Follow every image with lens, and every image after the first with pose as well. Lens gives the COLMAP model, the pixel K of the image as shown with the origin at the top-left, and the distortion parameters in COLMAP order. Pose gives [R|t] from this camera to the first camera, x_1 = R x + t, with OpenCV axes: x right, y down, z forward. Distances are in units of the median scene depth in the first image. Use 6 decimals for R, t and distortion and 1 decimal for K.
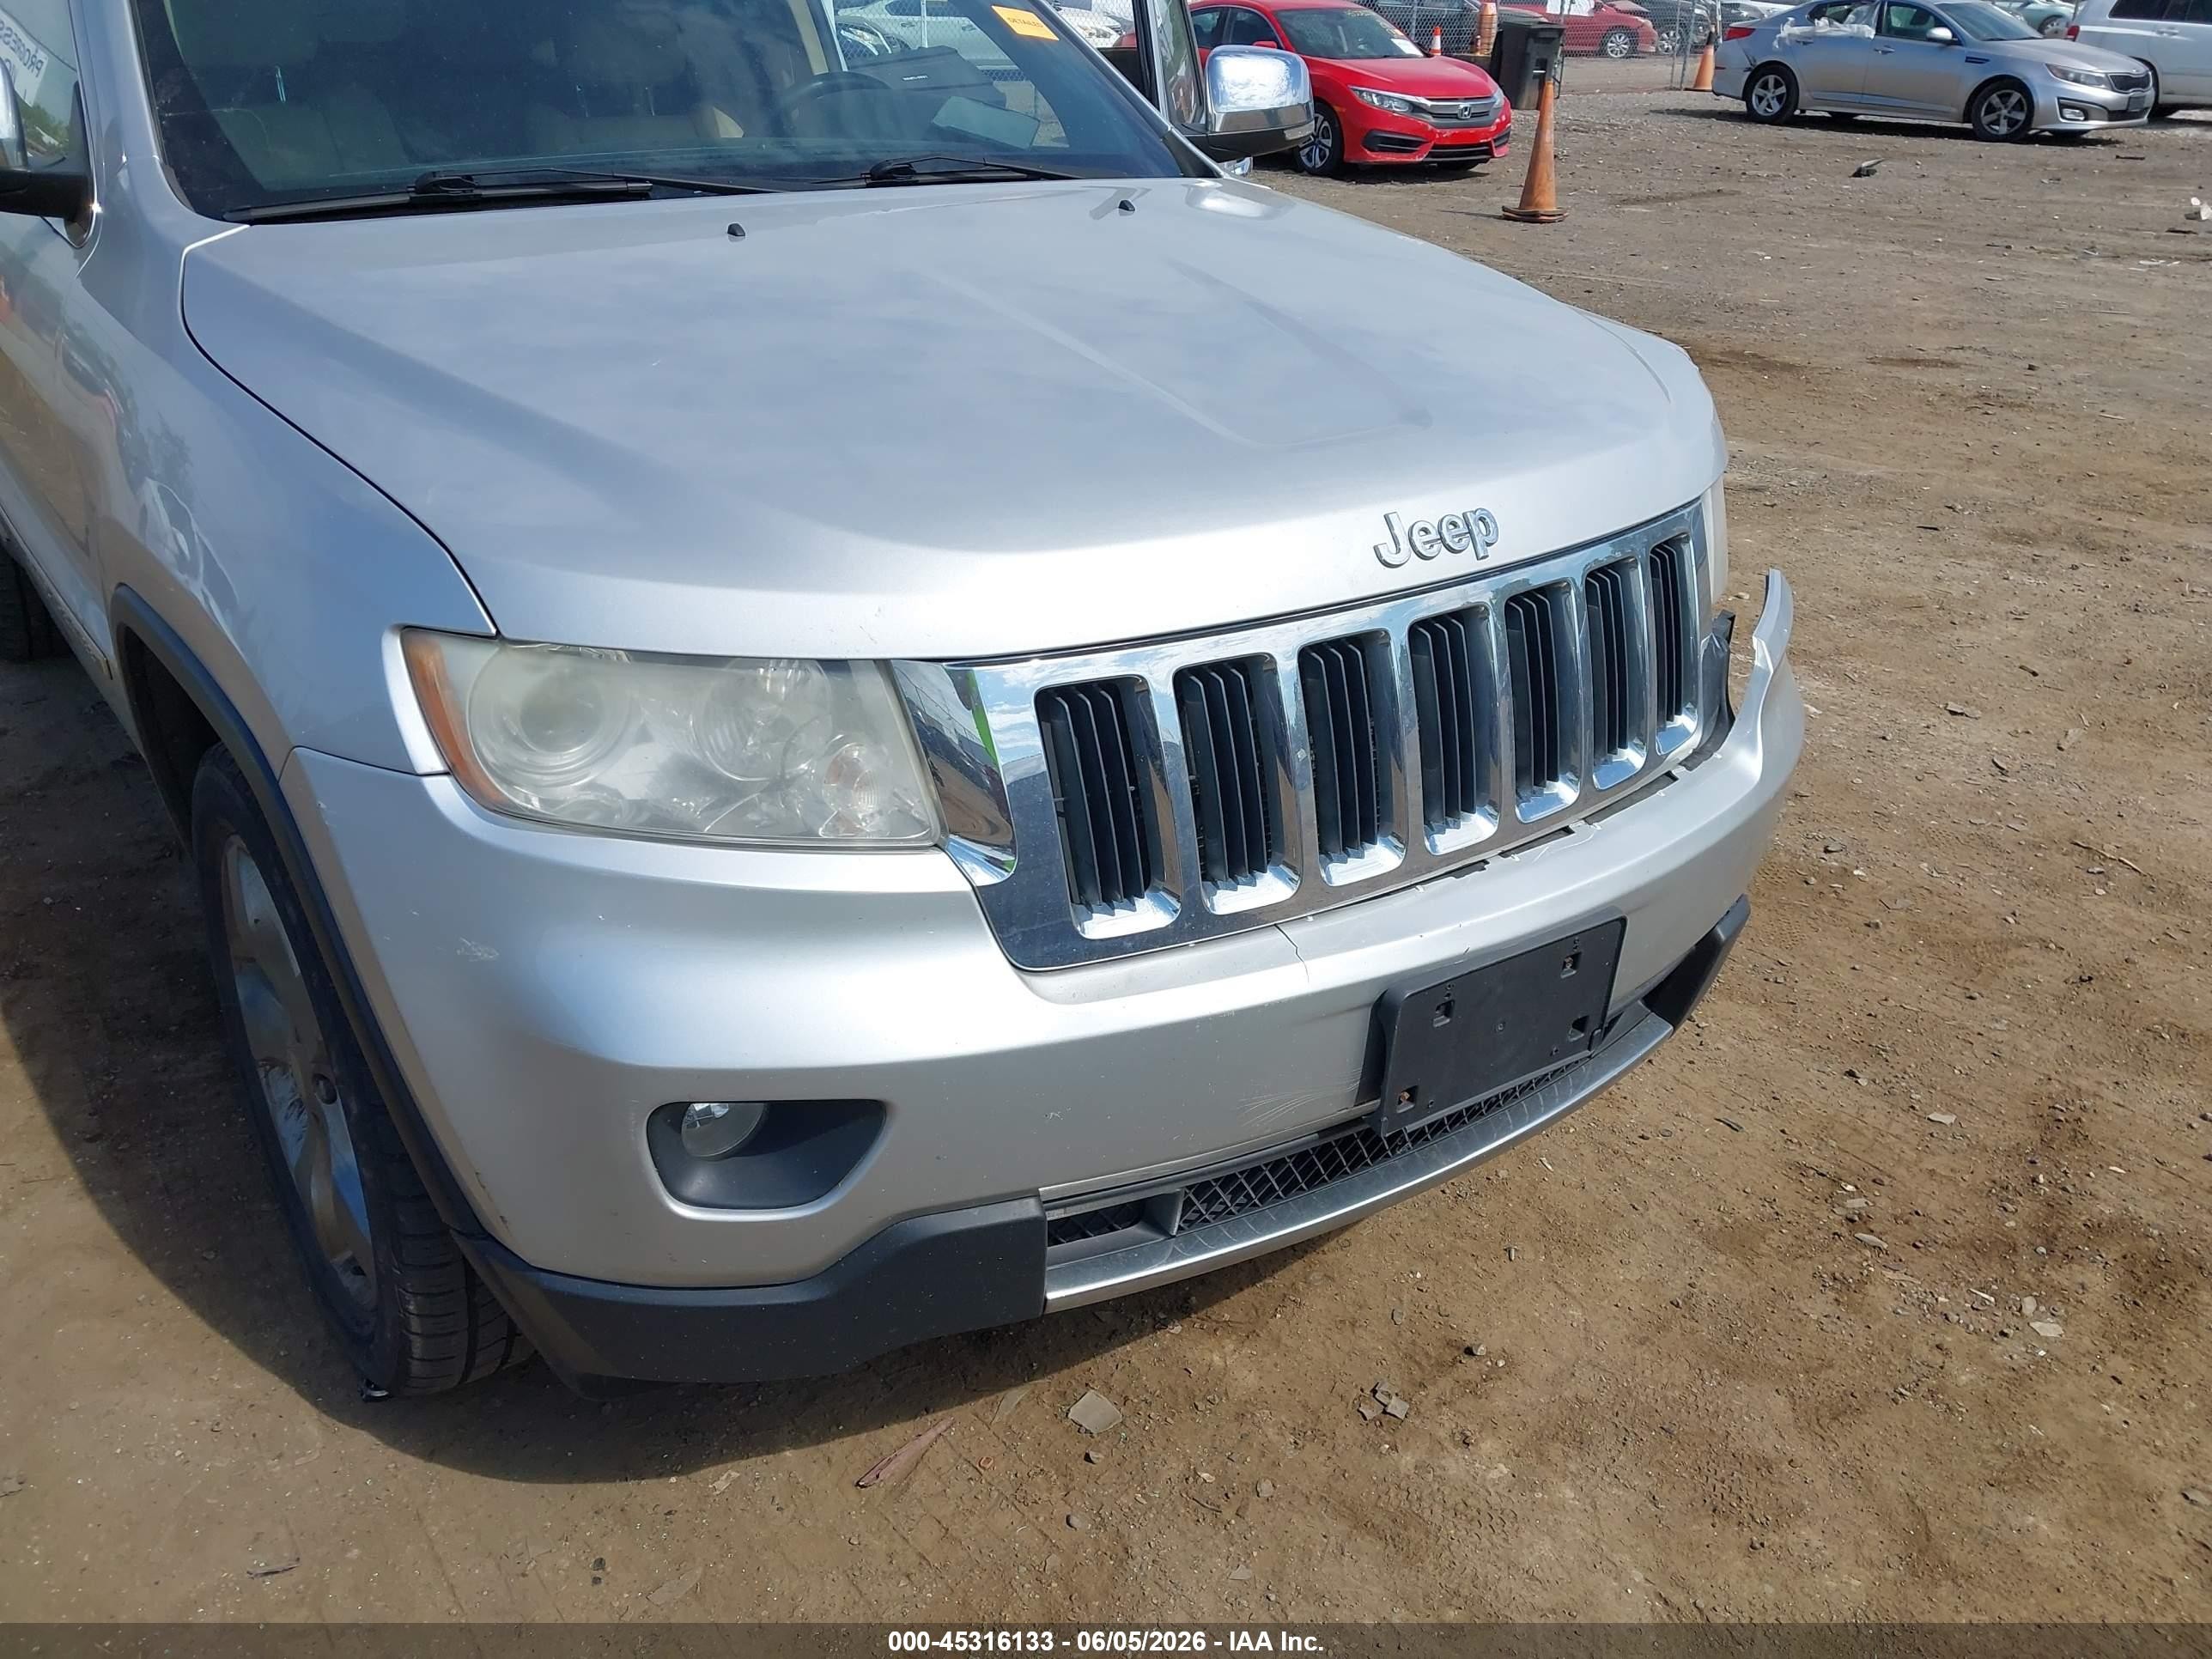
lens RADIAL K [[1687.9, 0, 1106.0], [0, 1687.9, 829.5], [0, 0, 1]] dist [0.030201, -0.026951]
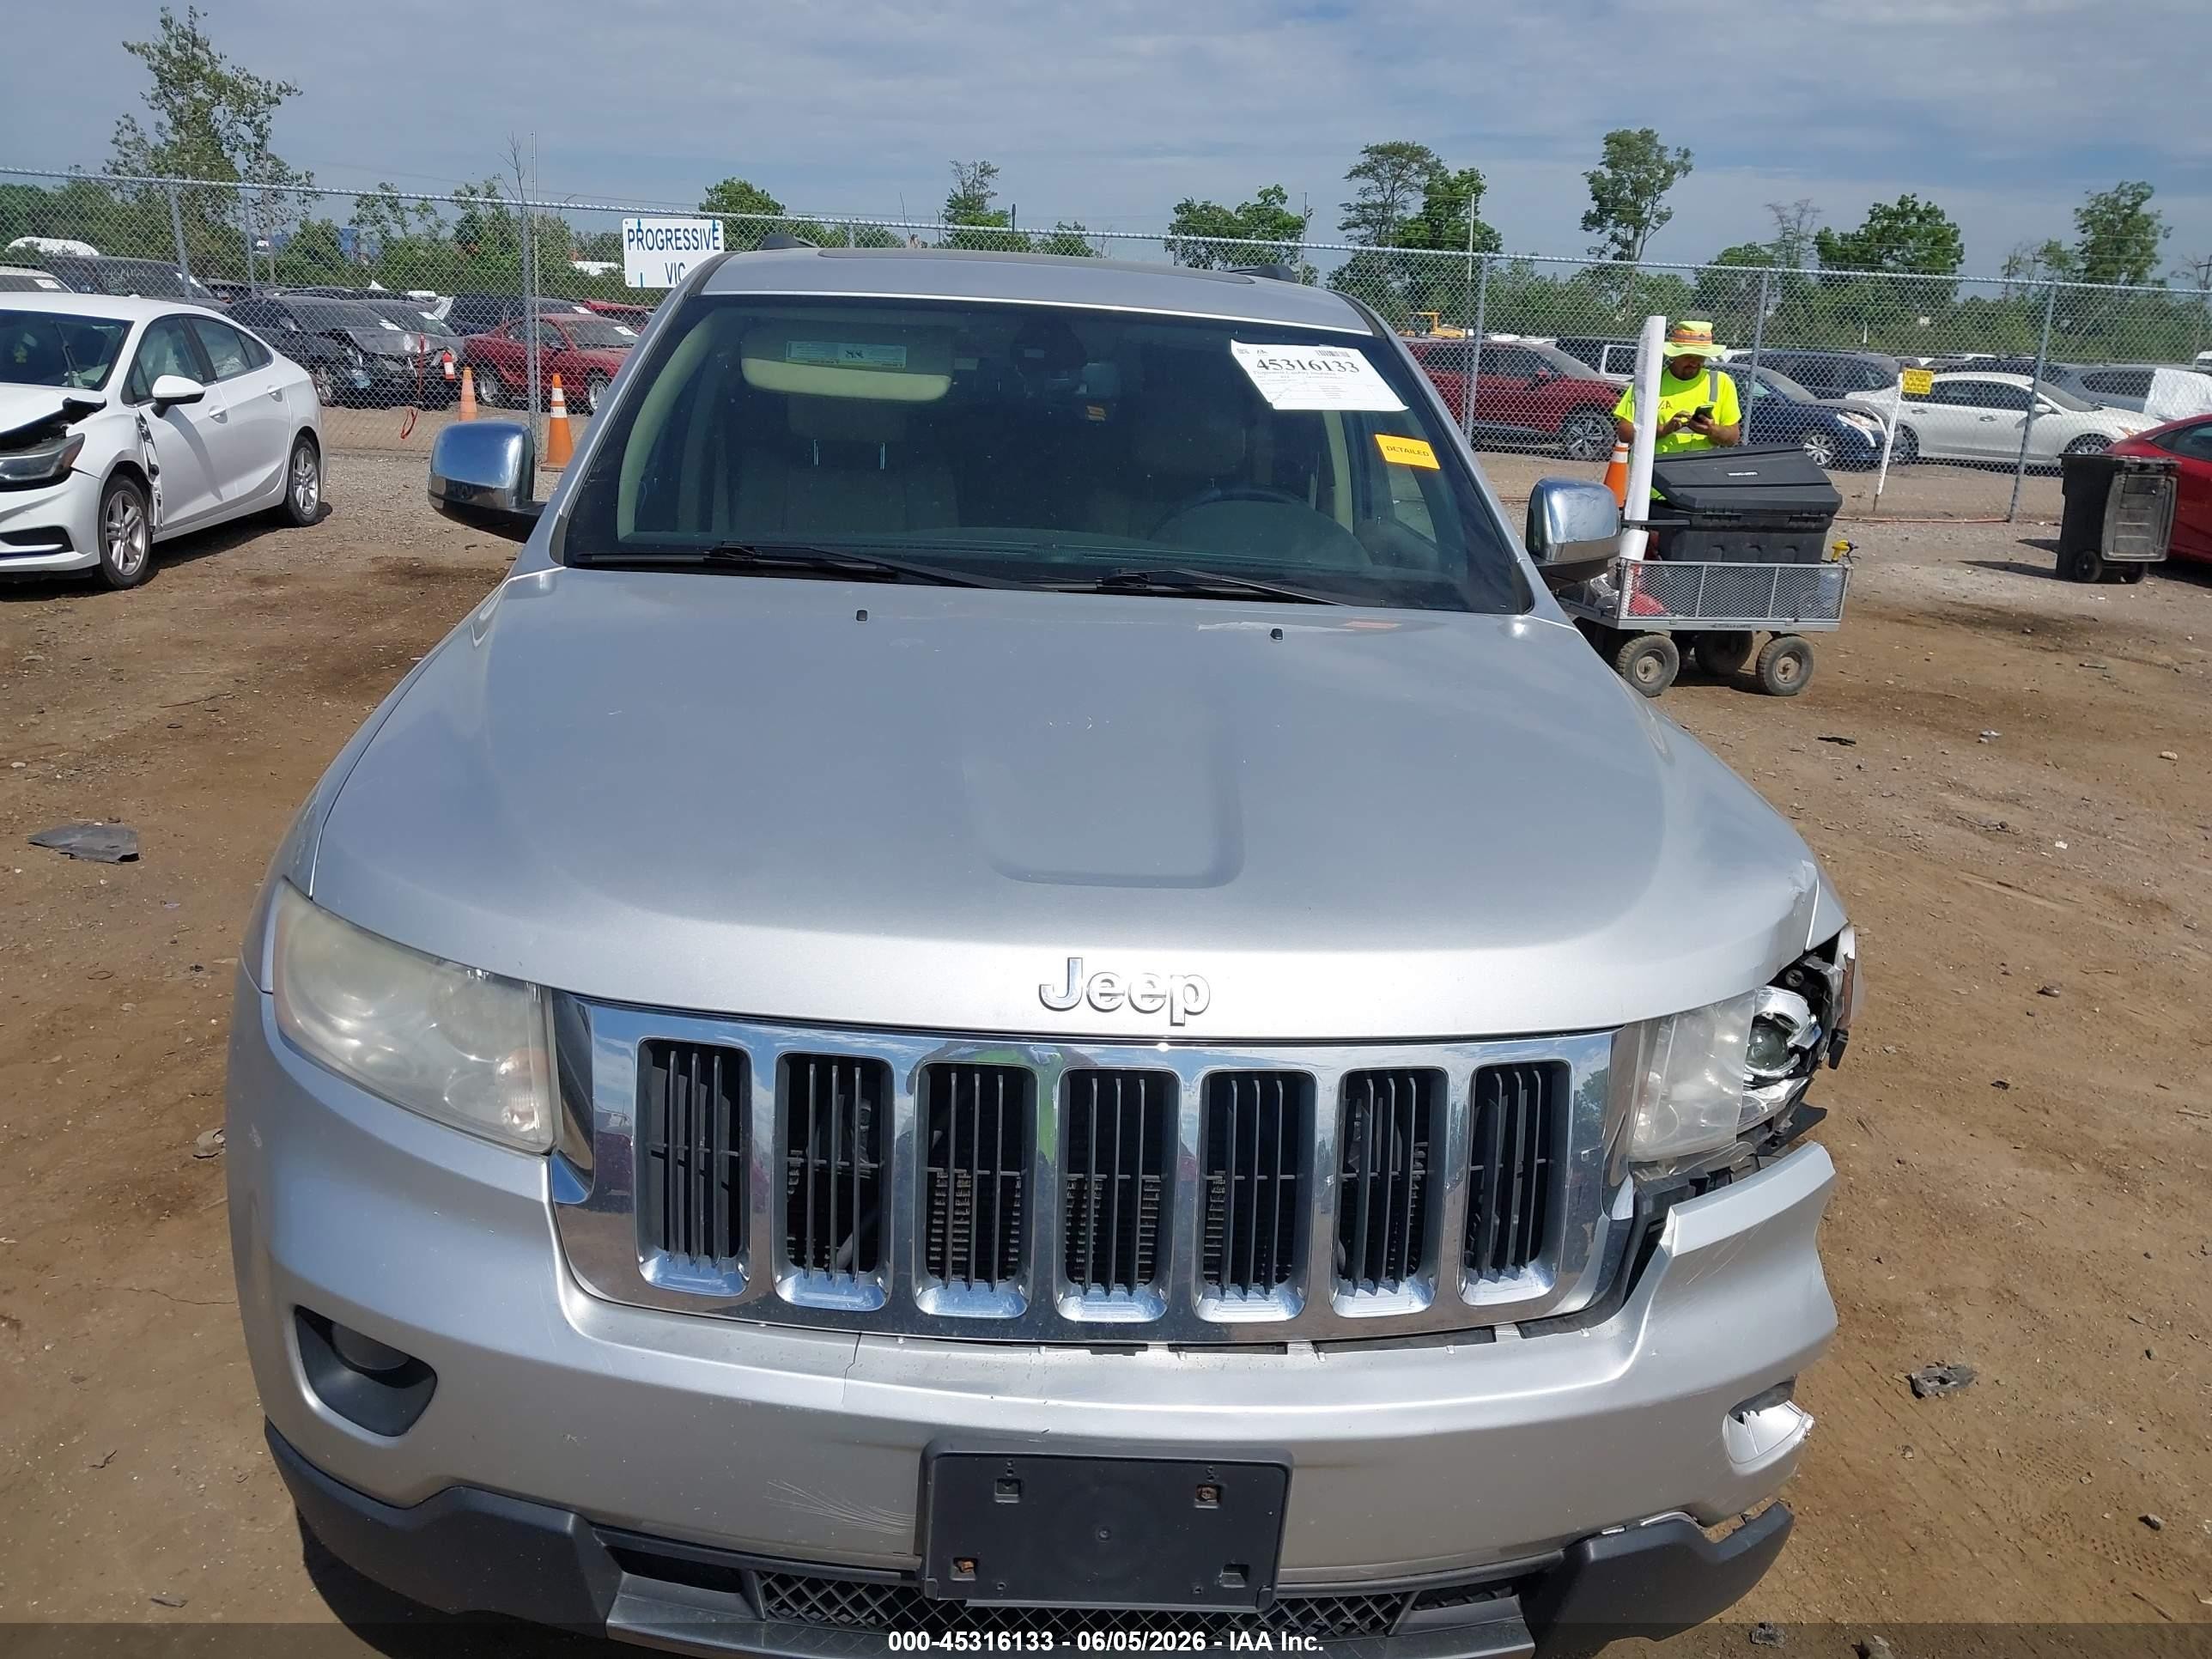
lens RADIAL K [[1498.7, 0, 1106.6], [0, 1498.7, 918.1], [0, 0, 1]] dist [0.104433, -0.000976]
pose [[0.837733, 0.200449, -0.507960, 0.595091], [-0.256949, 0.965478, -0.042770, -0.169826], [0.481851, 0.166350, 0.860318, 0.248835]]
